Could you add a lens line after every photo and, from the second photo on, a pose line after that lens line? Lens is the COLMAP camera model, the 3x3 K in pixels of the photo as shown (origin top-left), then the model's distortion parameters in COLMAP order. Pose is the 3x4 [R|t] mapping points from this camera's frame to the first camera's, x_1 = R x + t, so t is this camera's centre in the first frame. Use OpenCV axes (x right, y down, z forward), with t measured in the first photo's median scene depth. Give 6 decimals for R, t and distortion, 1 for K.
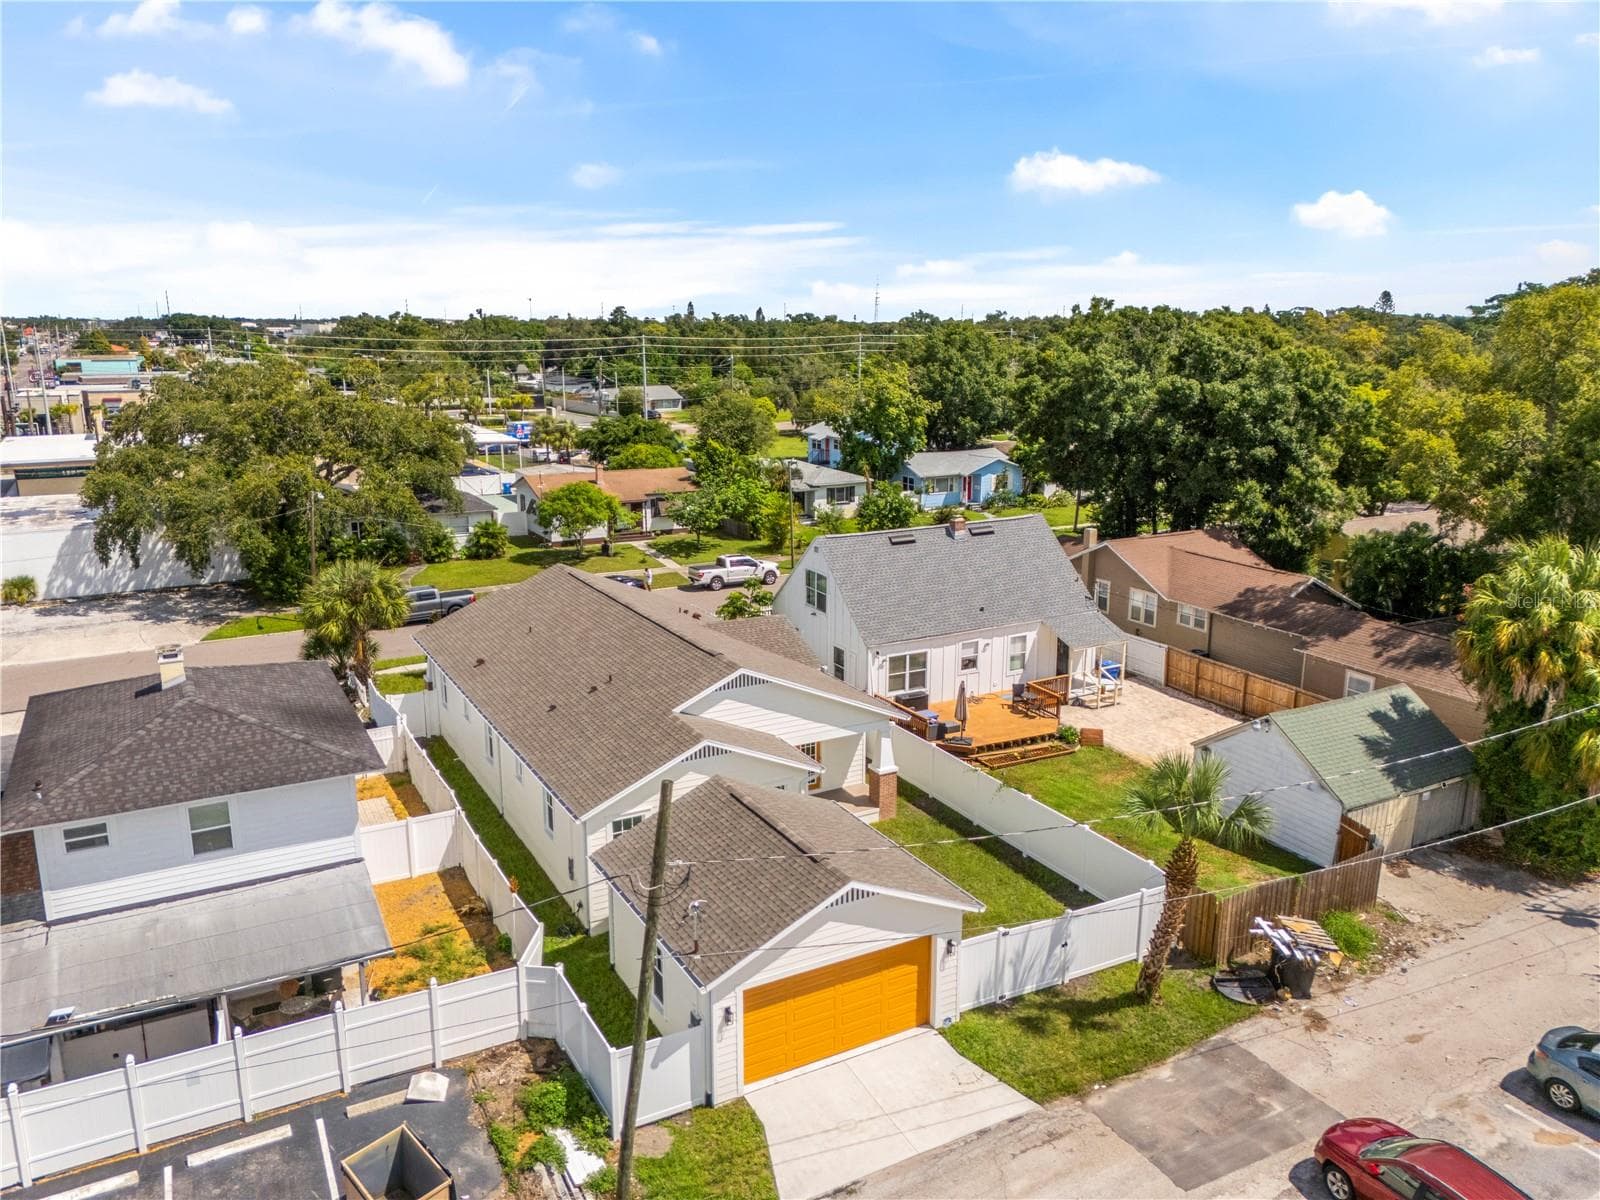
lens RADIAL K [[1179.5, 0, 800.0], [0, 1179.5, 600.0], [0, 0, 1]] dist [0.074535, -0.075675]
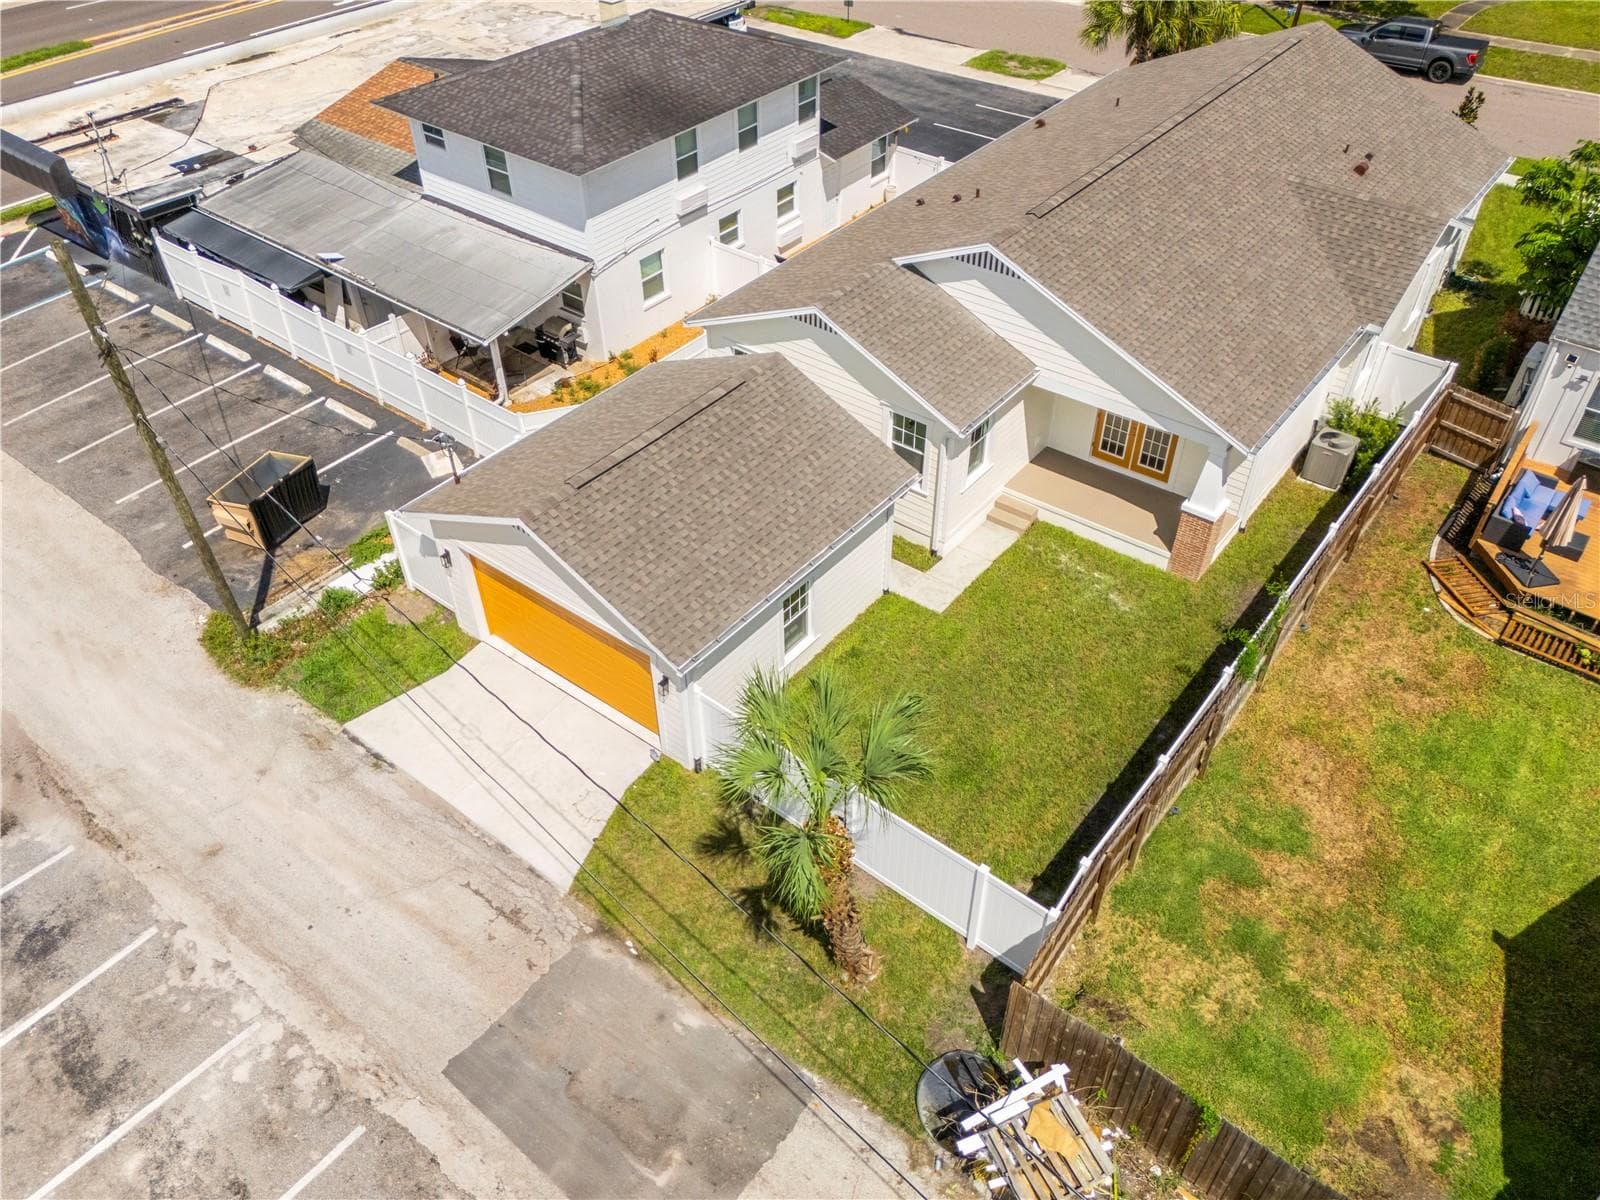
lens RADIAL K [[1179.5, 0, 800.0], [0, 1179.5, 600.0], [0, 0, 1]] dist [0.074535, -0.075675]
pose [[0.397456, 0.603988, -0.690817, 0.444971], [-0.203446, 0.792100, 0.575489, -0.133305], [0.894784, -0.088188, 0.437703, 0.530506]]
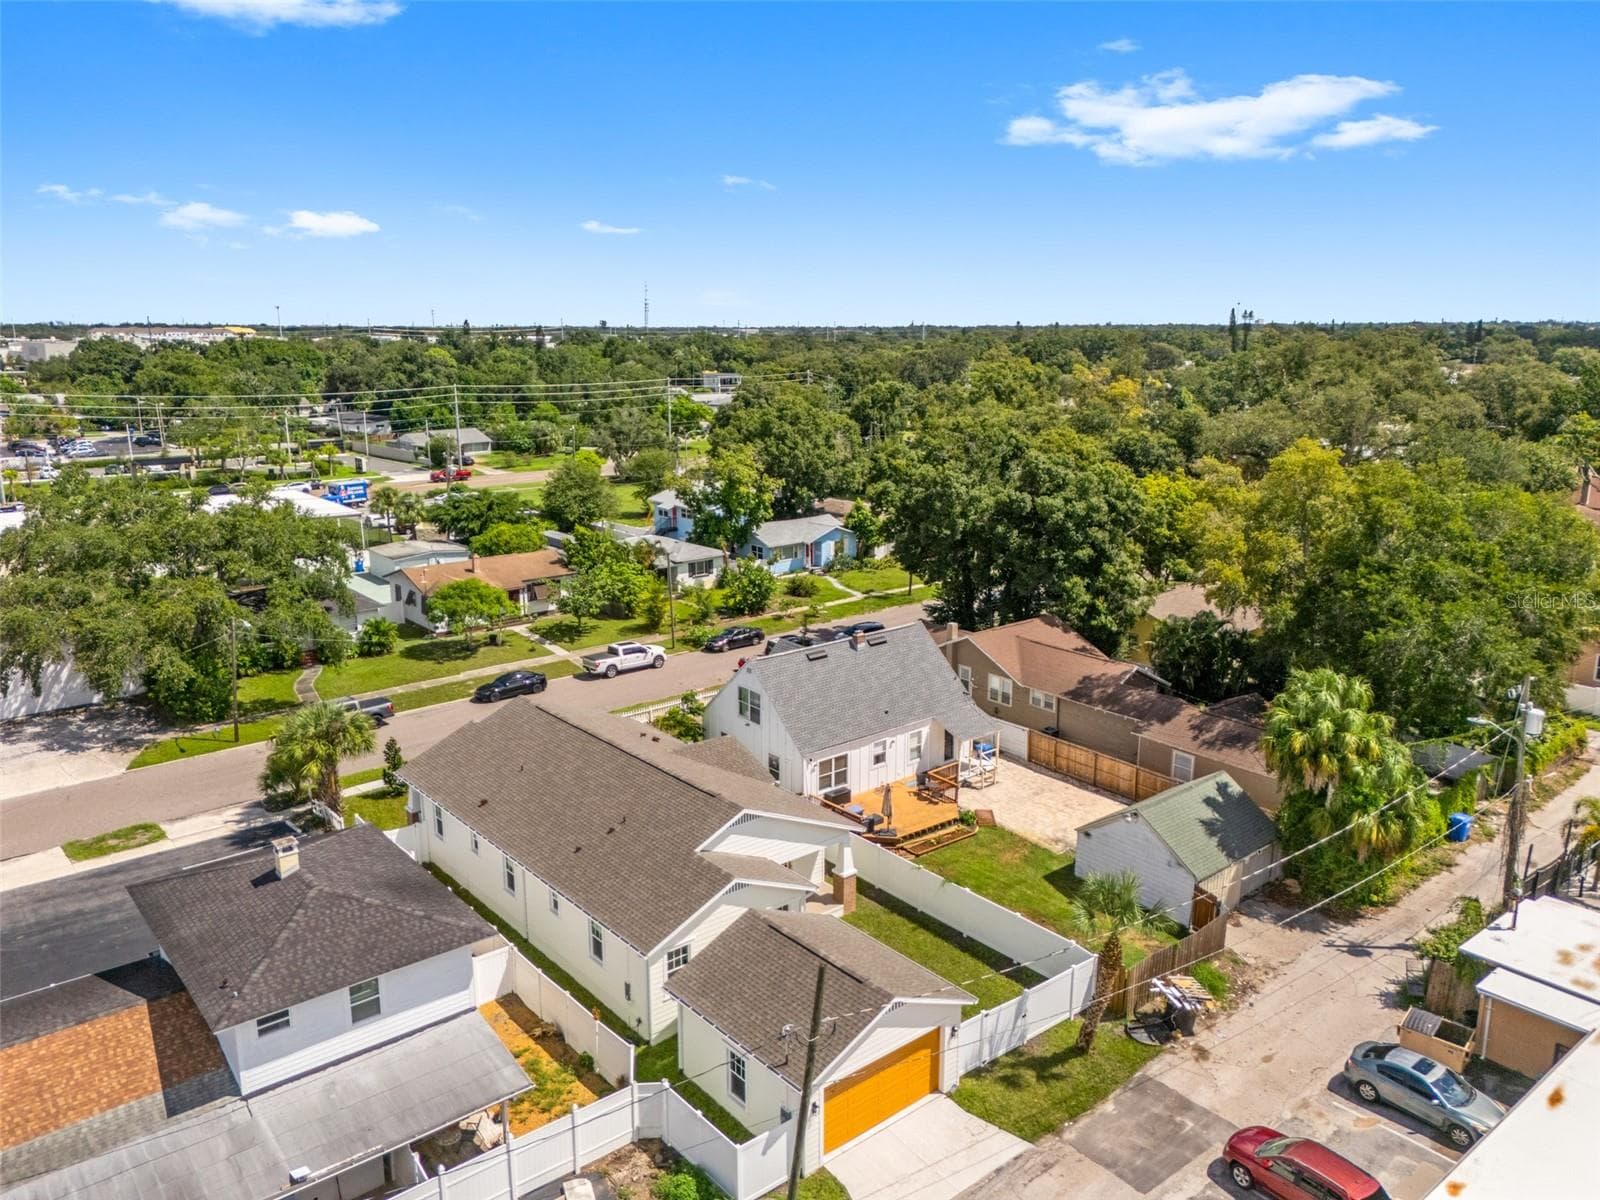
lens RADIAL K [[1174.0, 0, 800.0], [0, 1174.0, 600.0], [0, 0, 1]] dist [0.100075, -0.123628]
pose [[0.981762, -0.045435, 0.184607, -0.189749], [0.045735, 0.998950, 0.002638, -0.145910], [-0.184533, 0.005853, 0.982809, -0.206127]]
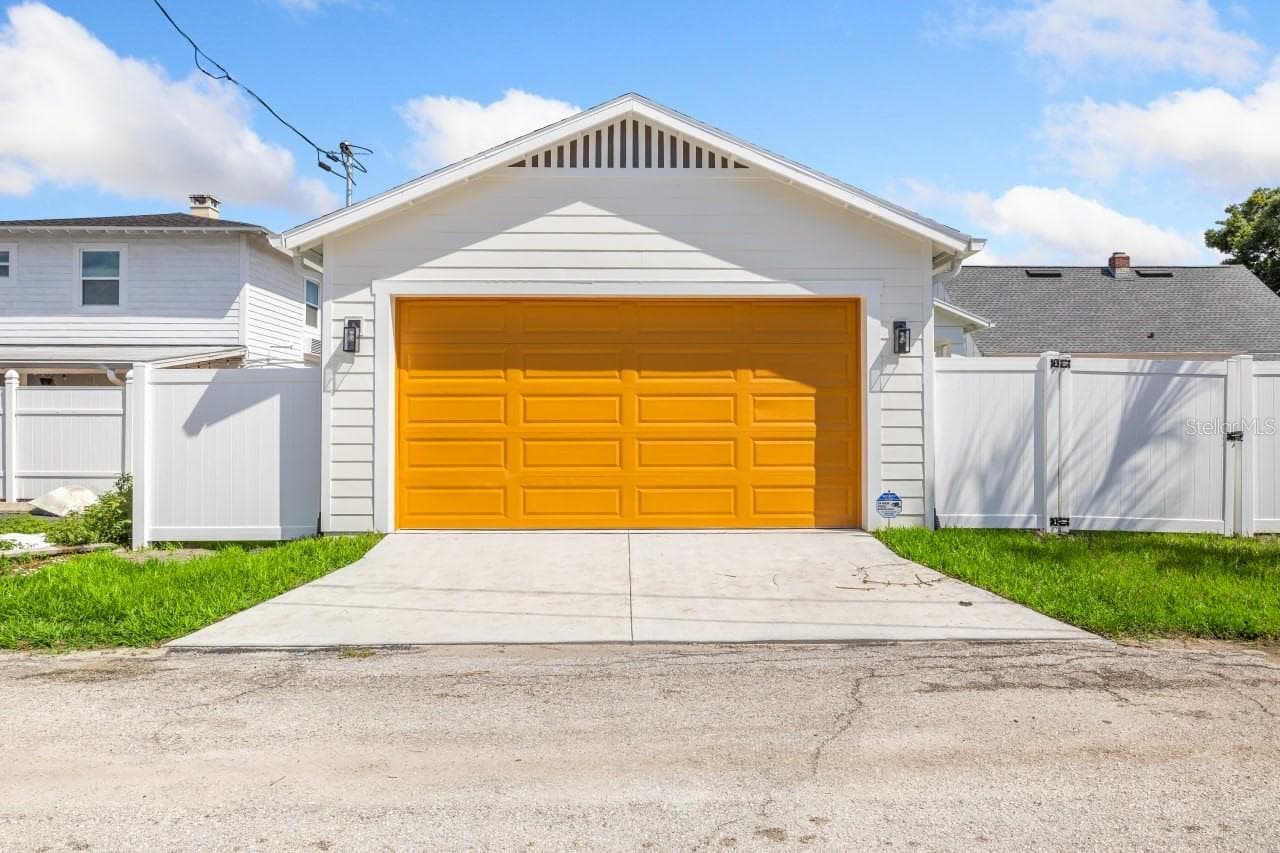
lens RADIAL K [[667.5, 0, 573.0], [0, 667.5, 420.5], [0, 0, 1]] dist [-0.001451, -0.001059]
pose [[0.879872, -0.007380, -0.475153, 0.095491], [-0.108125, 0.970545, -0.215295, 0.273477], [0.462746, 0.240808, 0.853158, 0.513940]]
